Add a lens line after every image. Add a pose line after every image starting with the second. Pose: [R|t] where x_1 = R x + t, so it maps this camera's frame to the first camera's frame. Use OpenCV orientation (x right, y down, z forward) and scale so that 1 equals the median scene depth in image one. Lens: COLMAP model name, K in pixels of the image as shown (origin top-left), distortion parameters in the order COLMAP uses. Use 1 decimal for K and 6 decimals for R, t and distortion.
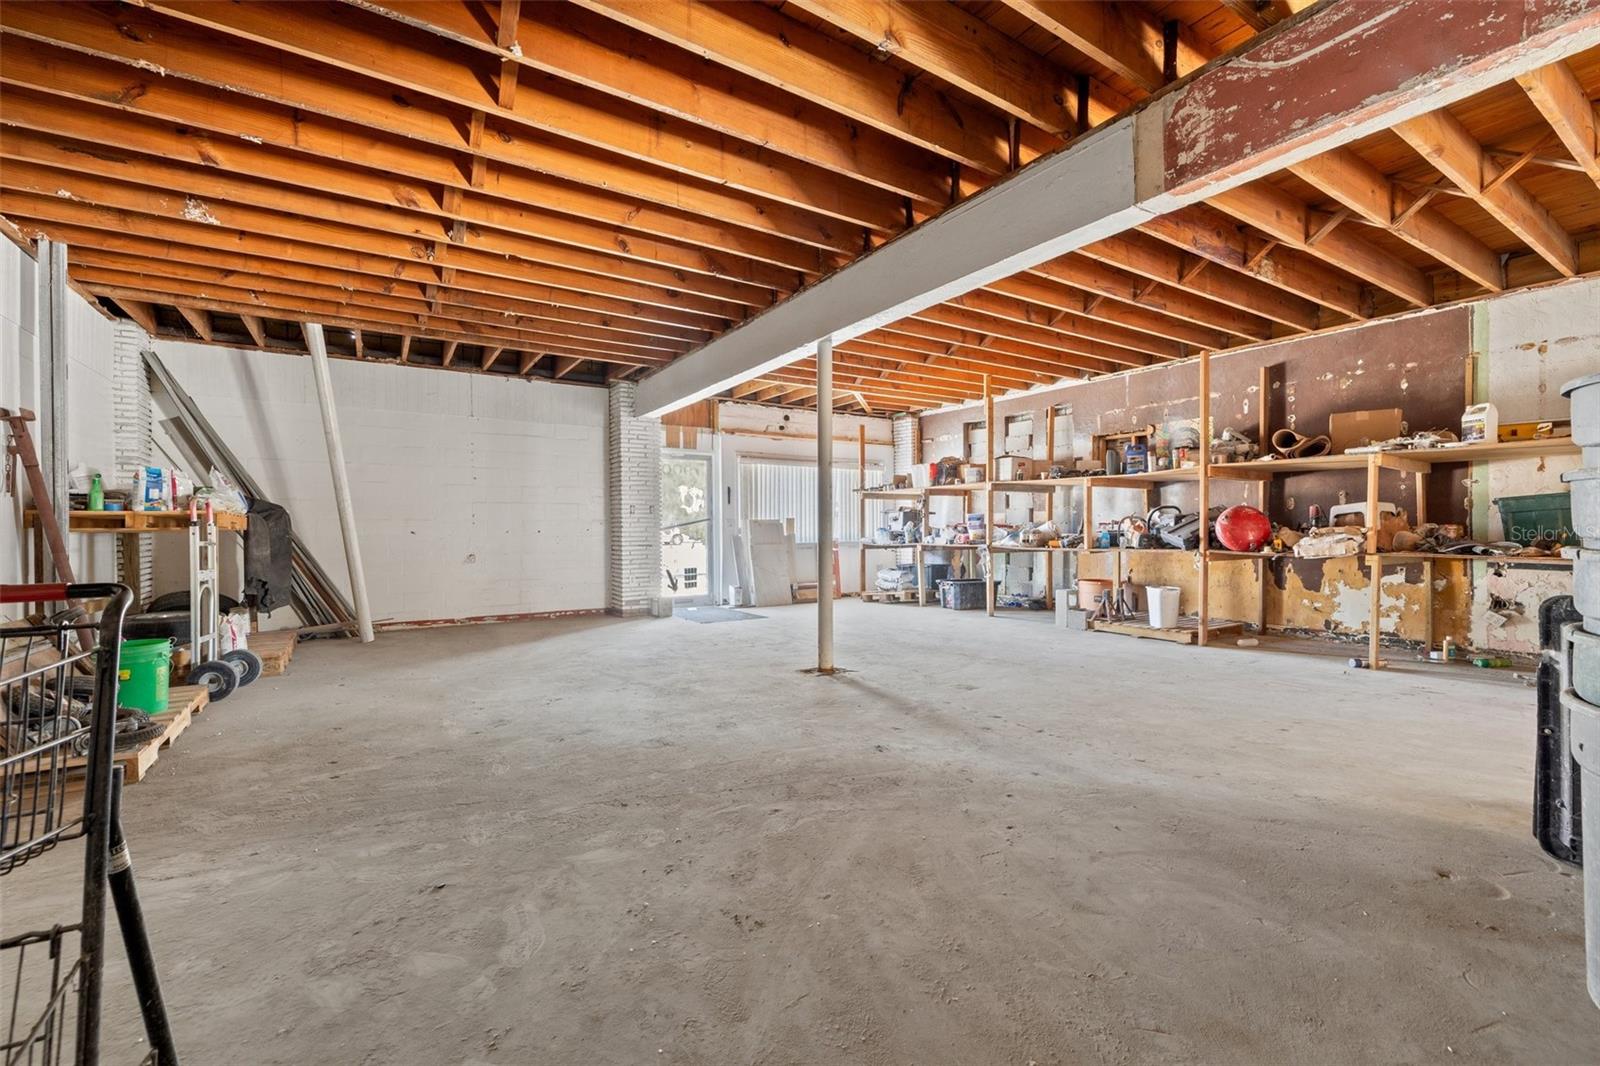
lens RADIAL K [[707.1, 0, 800.0], [0, 707.1, 533.0], [0, 0, 1]] dist [-0.007378, -0.000261]
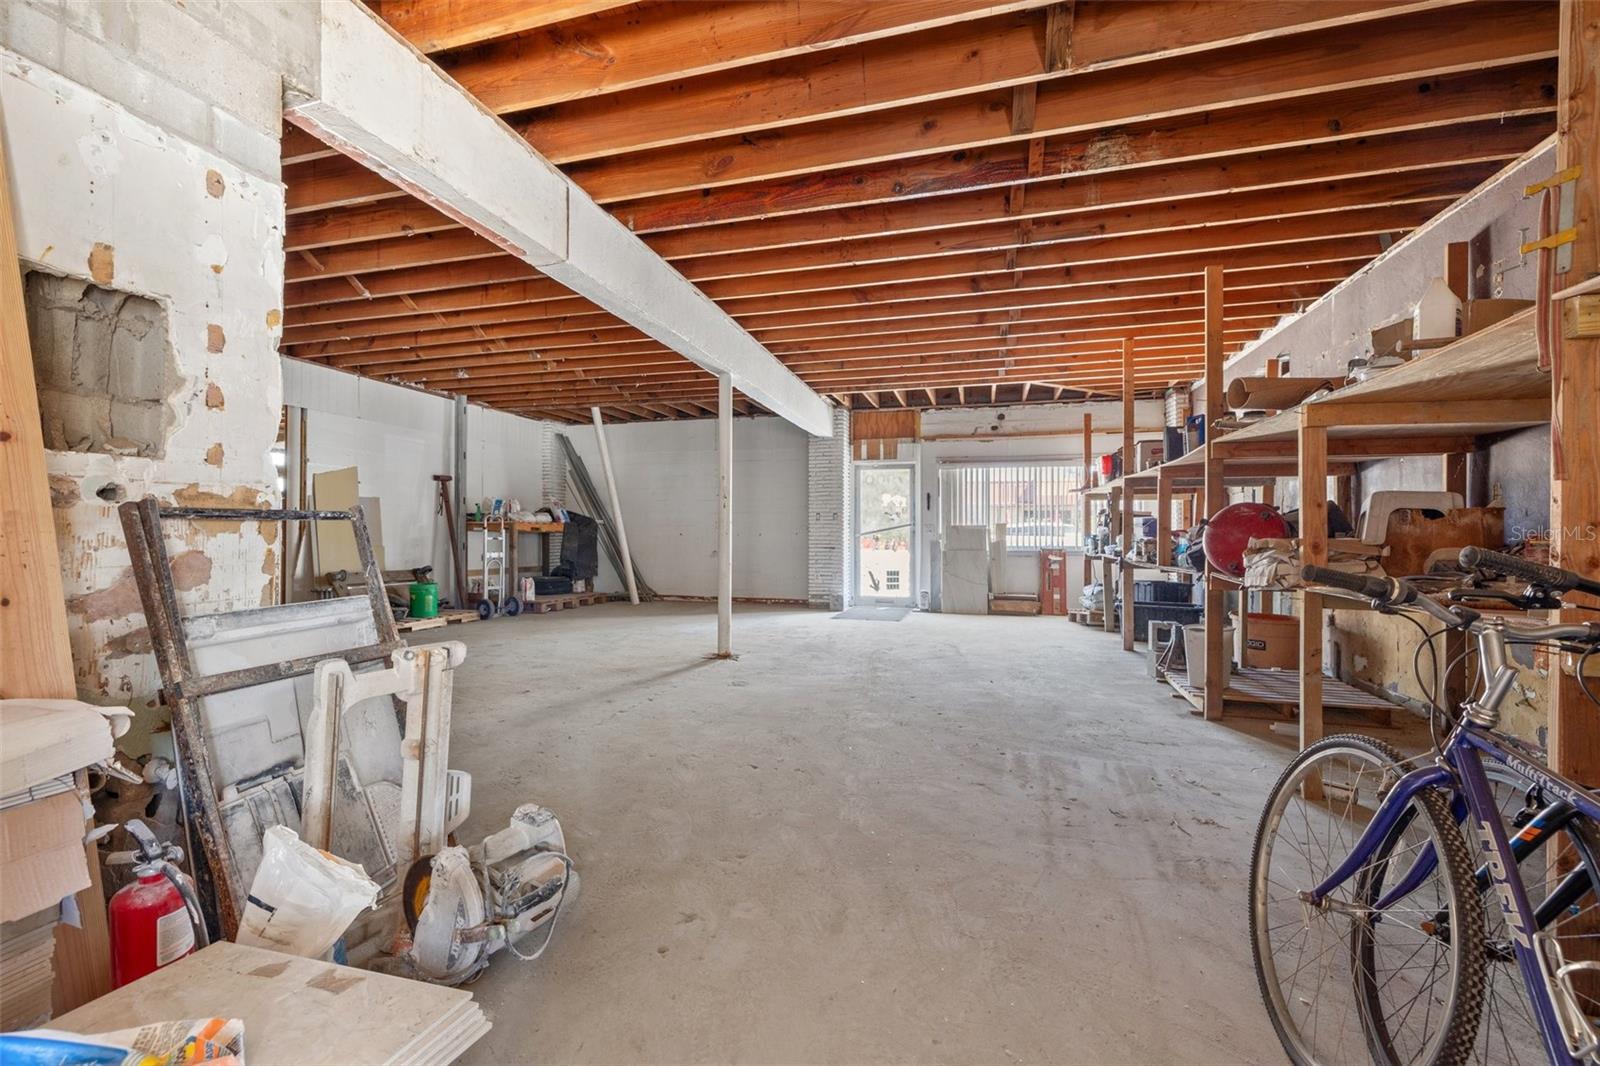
lens RADIAL K [[688.3, 0, 750.0], [0, 688.3, 538.3], [0, 0, 1]] dist [-0.030628, 0.000659]
pose [[0.627193, 0.011339, -0.778781, 0.524758], [-0.011768, 0.999918, 0.005082, -0.002116], [0.778775, 0.005977, 0.627275, 0.184635]]
